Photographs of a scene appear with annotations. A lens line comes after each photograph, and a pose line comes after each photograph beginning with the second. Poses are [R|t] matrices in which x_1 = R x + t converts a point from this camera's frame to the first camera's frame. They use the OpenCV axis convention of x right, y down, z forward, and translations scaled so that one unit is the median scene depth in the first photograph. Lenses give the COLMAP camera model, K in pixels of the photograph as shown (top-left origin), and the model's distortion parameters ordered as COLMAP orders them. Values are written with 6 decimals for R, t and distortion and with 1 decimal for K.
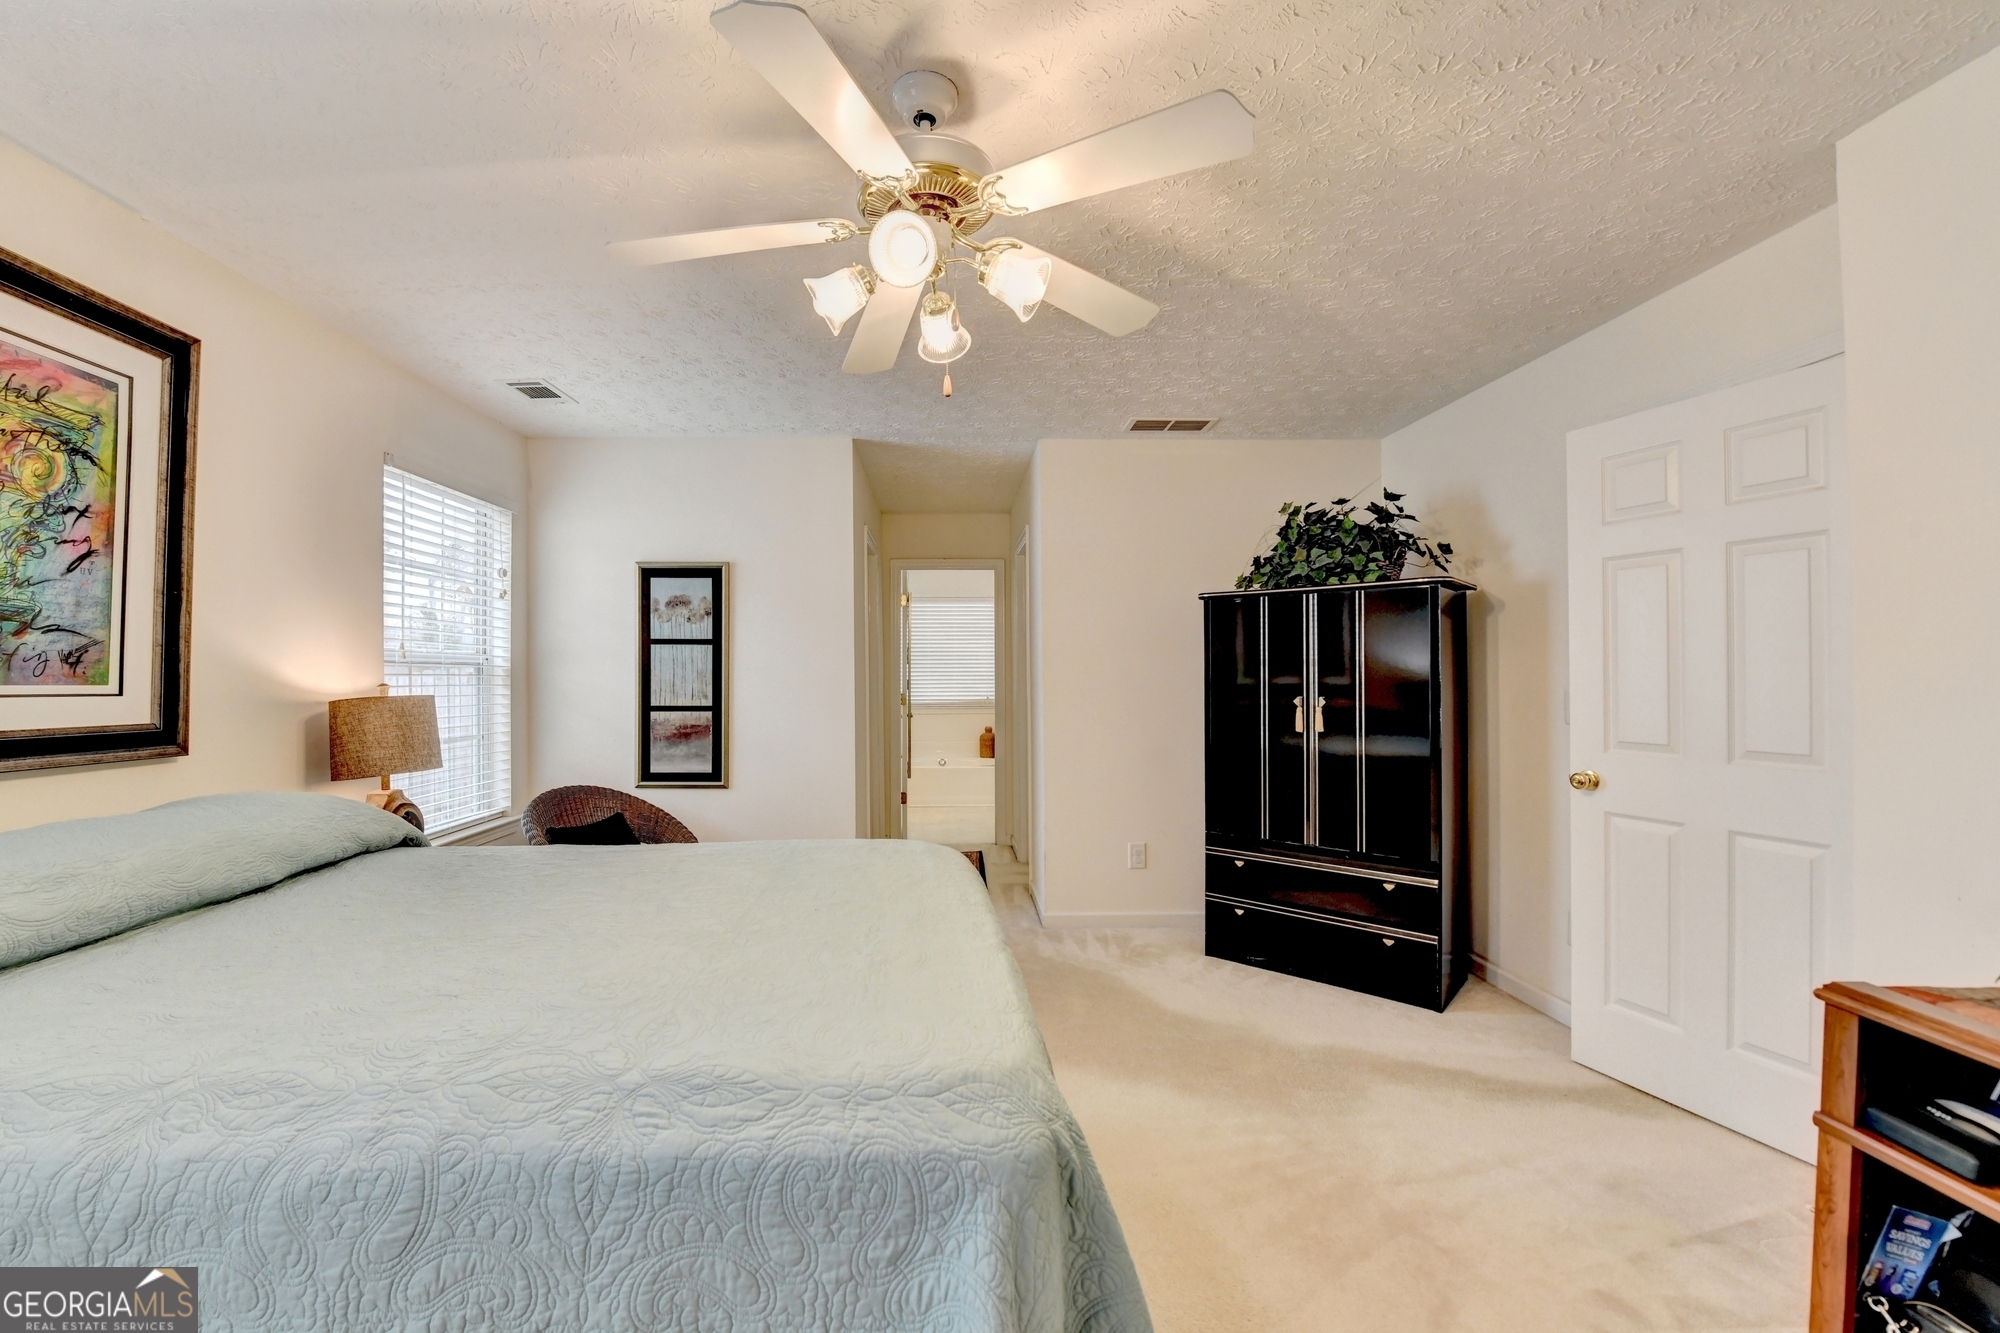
lens RADIAL K [[819.2, 0, 947.7], [0, 819.2, 672.1], [0, 0, 1]] dist [-0.019408, -0.000397]
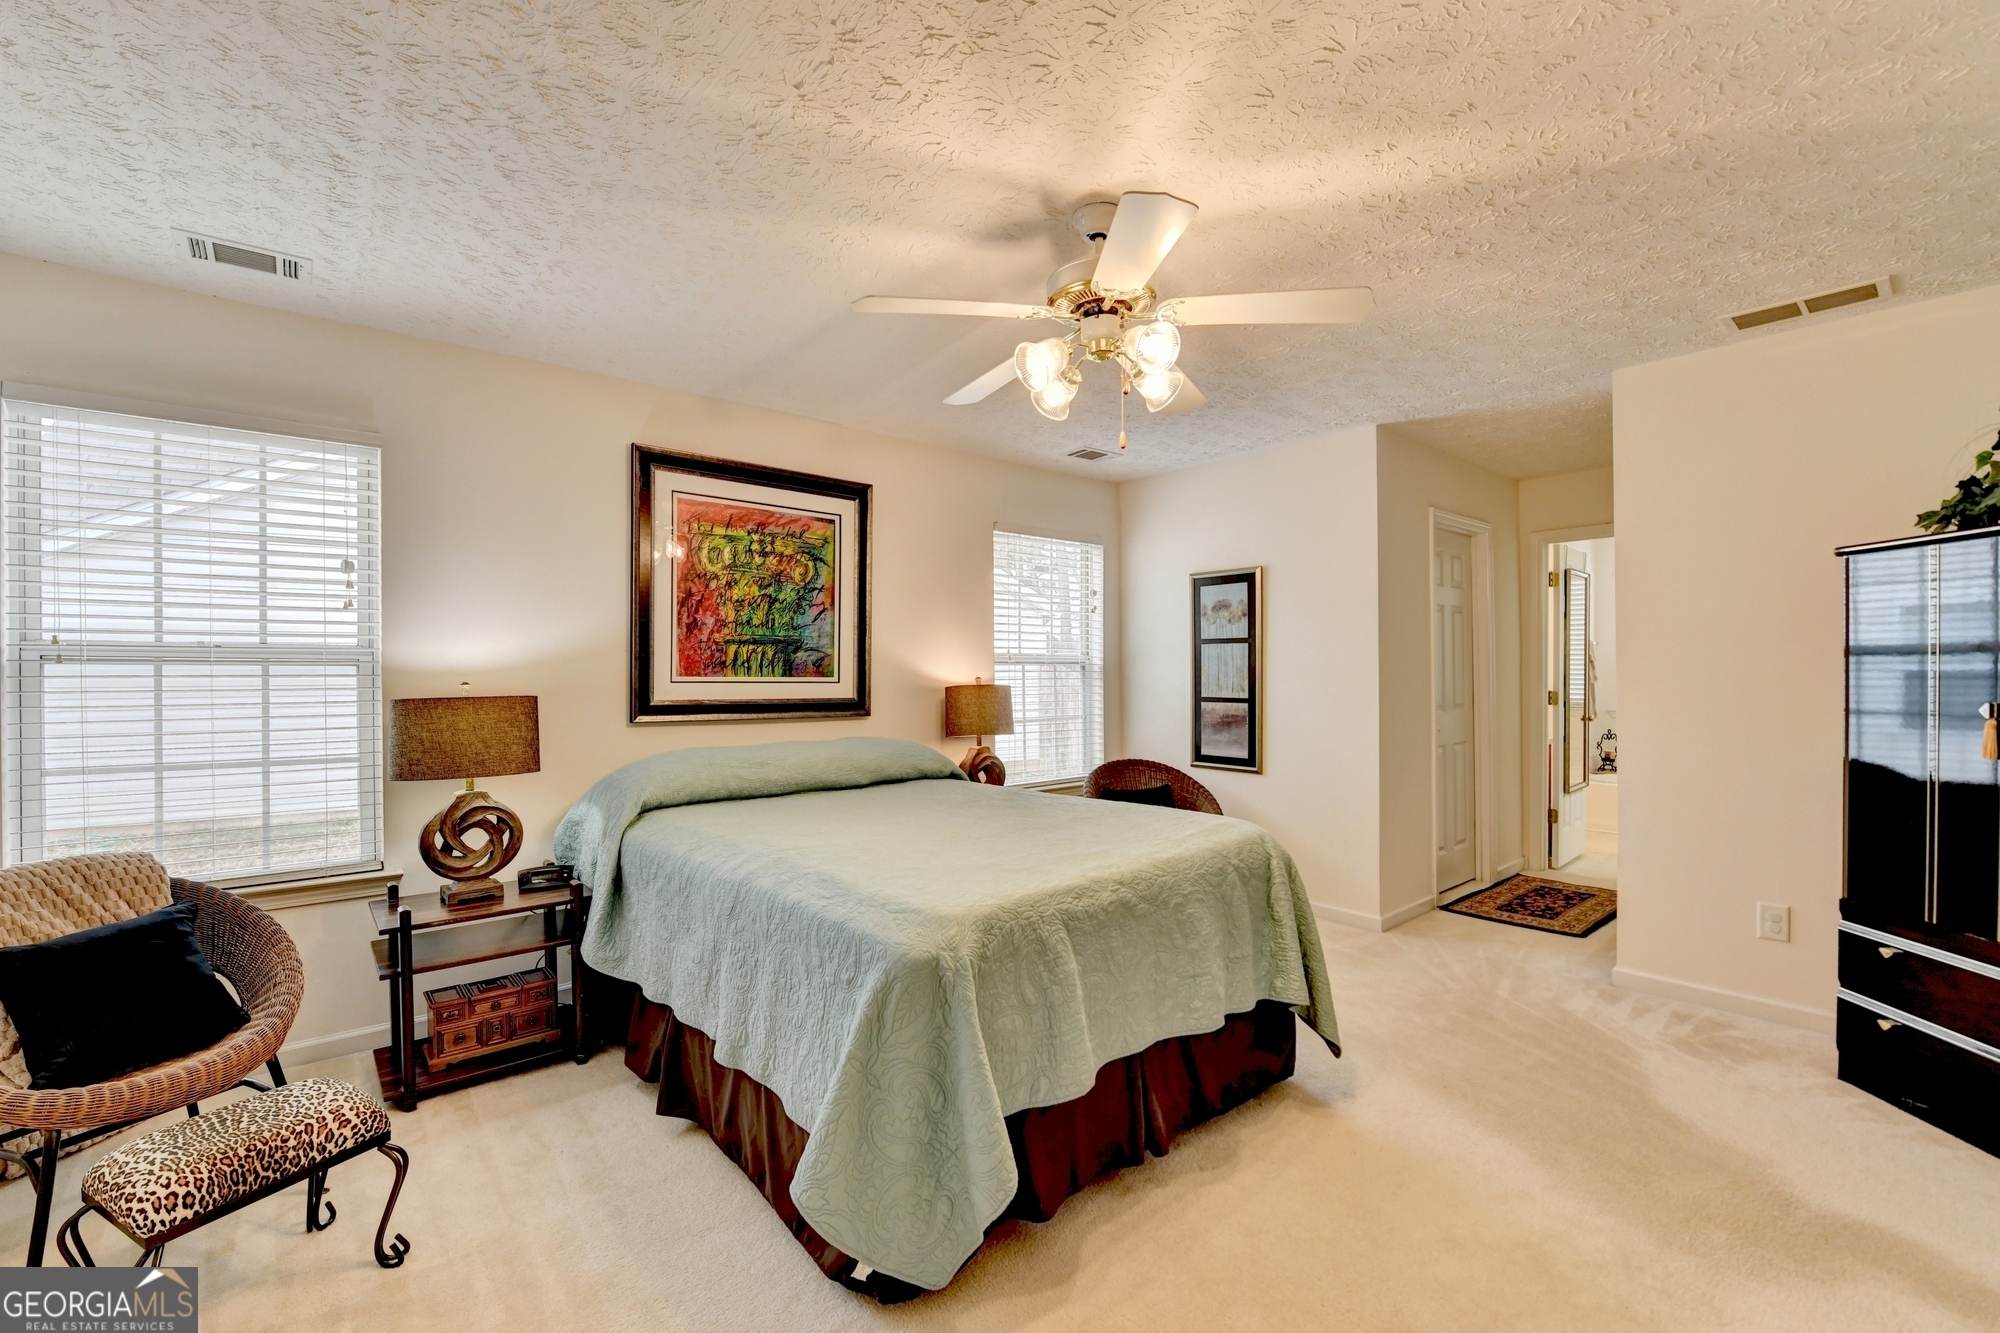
lens RADIAL K [[819.2, 0, 947.7], [0, 819.2, 672.1], [0, 0, 1]] dist [-0.019408, -0.000397]
pose [[0.610132, -0.003271, -0.792293, 0.389301], [0.007311, 0.999972, 0.001502, 0.001630], [0.792266, -0.006709, 0.610139, 0.009229]]
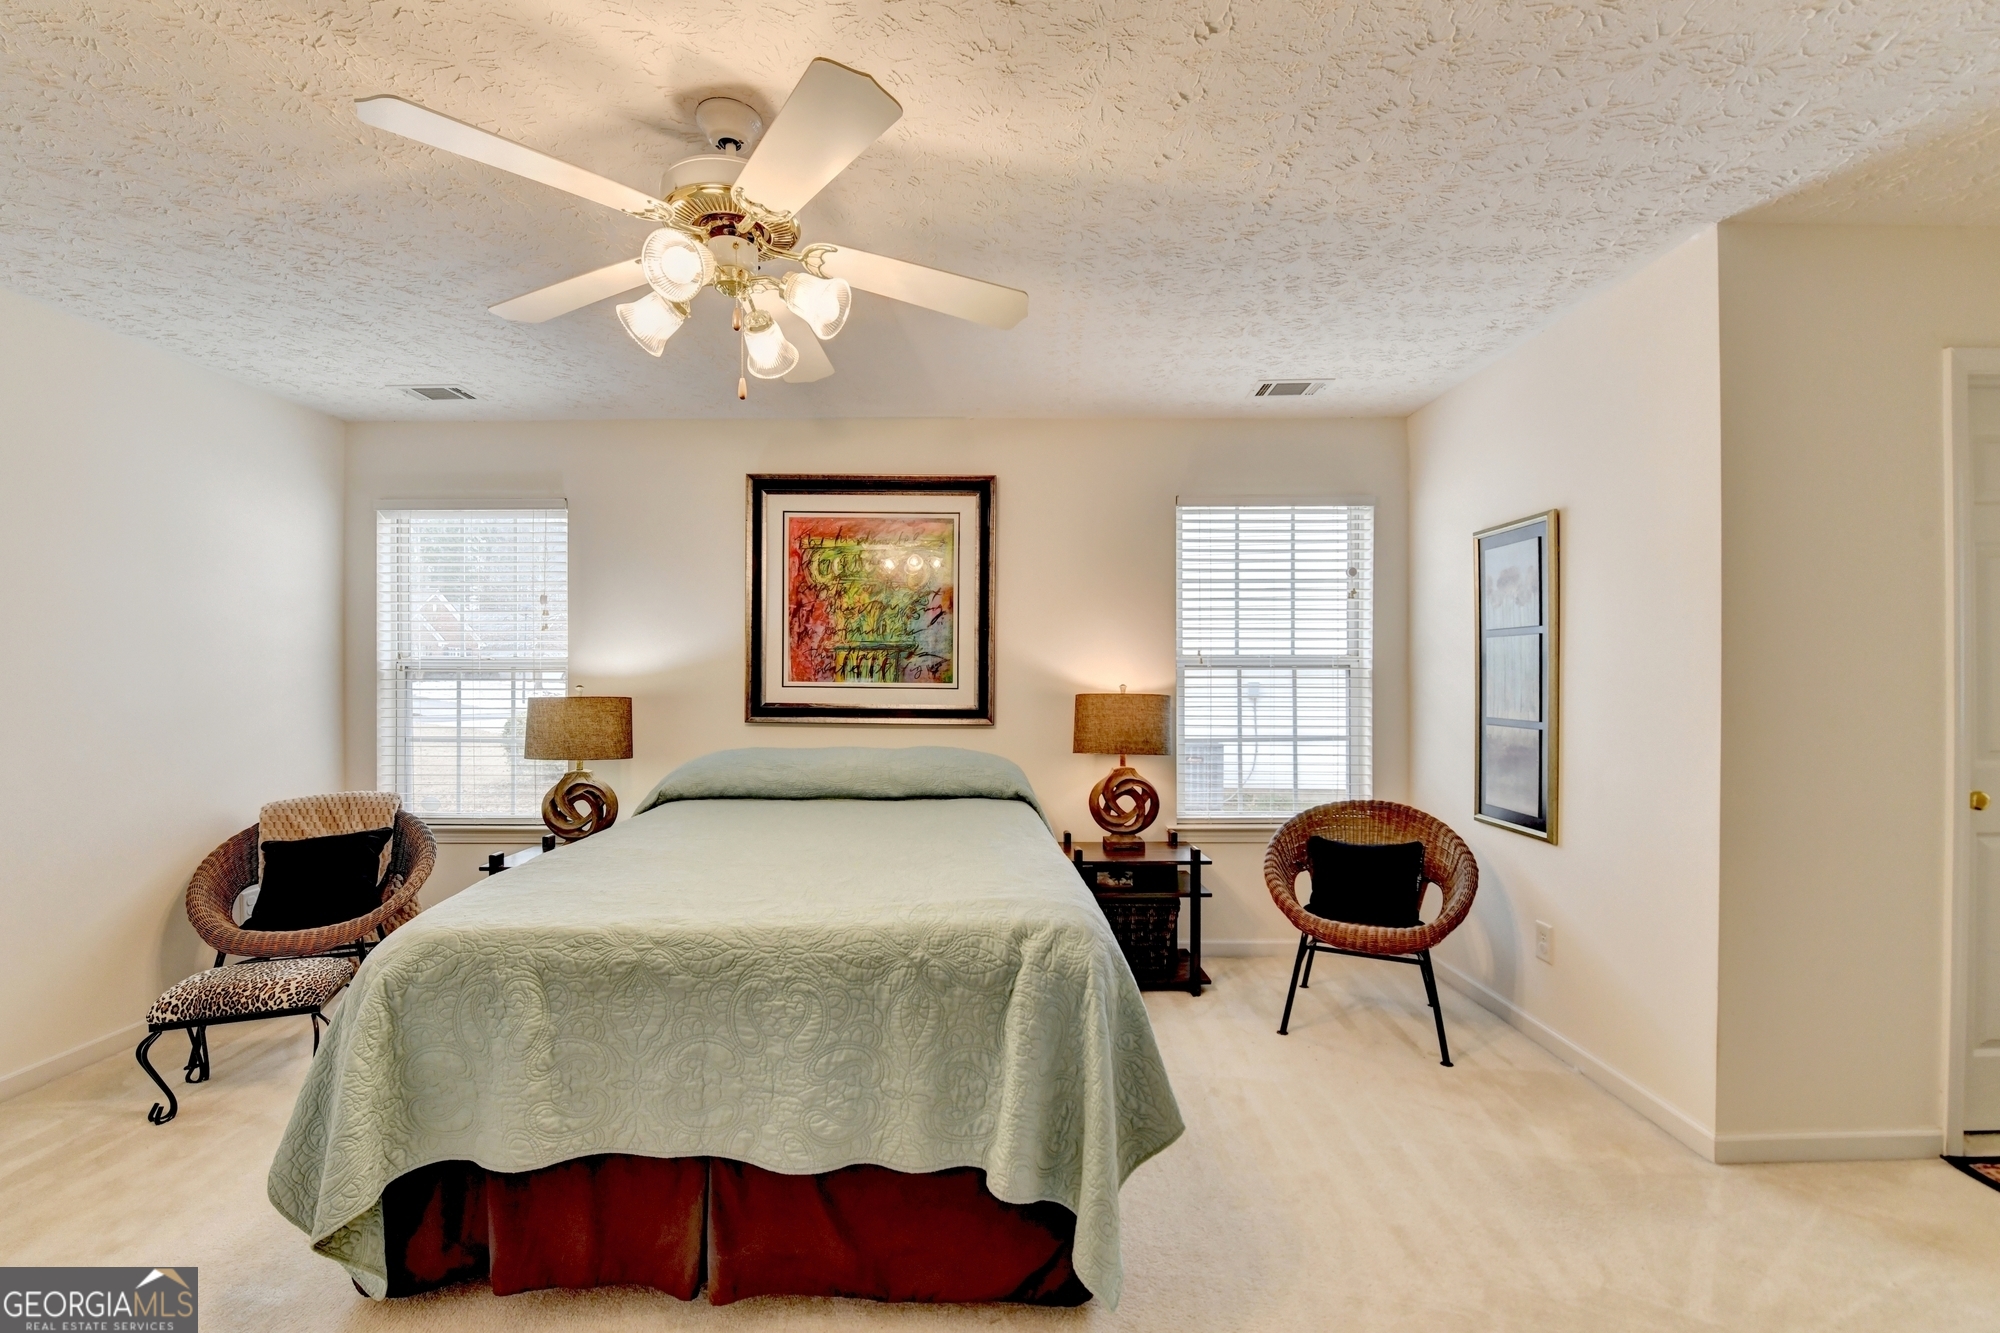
lens RADIAL K [[797.3, 0, 963.3], [0, 797.3, 682.6], [0, 0, 1]] dist [-0.016417, -0.000393]
pose [[-0.018674, 0.006840, -0.999802, 0.452407], [0.004834, 0.999966, 0.006751, 0.001432], [0.999814, -0.004707, -0.018707, 0.606239]]
